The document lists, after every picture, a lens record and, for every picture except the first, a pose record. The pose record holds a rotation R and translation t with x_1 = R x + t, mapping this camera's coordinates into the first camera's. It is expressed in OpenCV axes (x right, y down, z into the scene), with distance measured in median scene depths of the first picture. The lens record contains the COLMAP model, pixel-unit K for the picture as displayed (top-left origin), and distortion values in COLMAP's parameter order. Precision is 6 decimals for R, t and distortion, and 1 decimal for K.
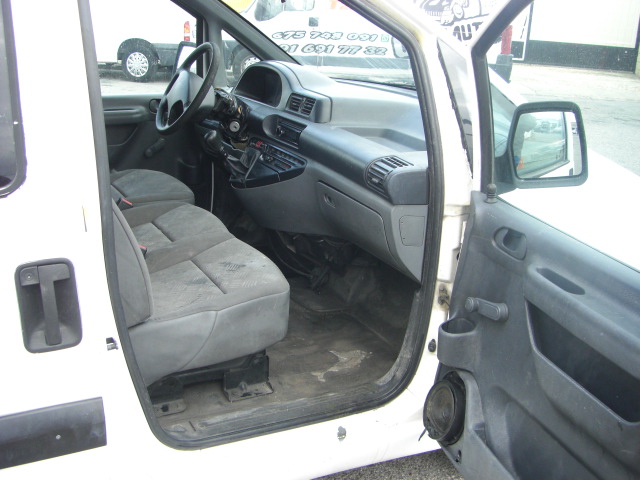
lens RADIAL K [[716.9, 0, 317.2], [0, 716.9, 238.0], [0, 0, 1]] dist [-0.180323, 0.134674]
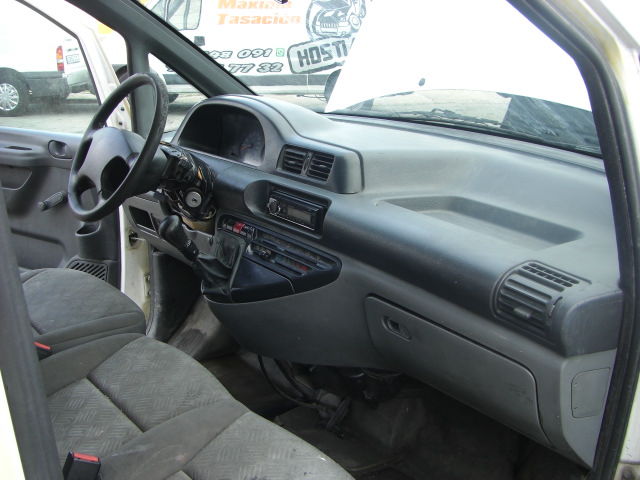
lens RADIAL K [[716.9, 0, 317.2], [0, 716.9, 238.0], [0, 0, 1]] dist [-0.180323, 0.134674]
pose [[0.983228, -0.083322, 0.162237, -0.124829], [0.086699, 0.996138, -0.013836, -0.112395], [-0.160457, 0.027670, 0.986655, 0.369581]]
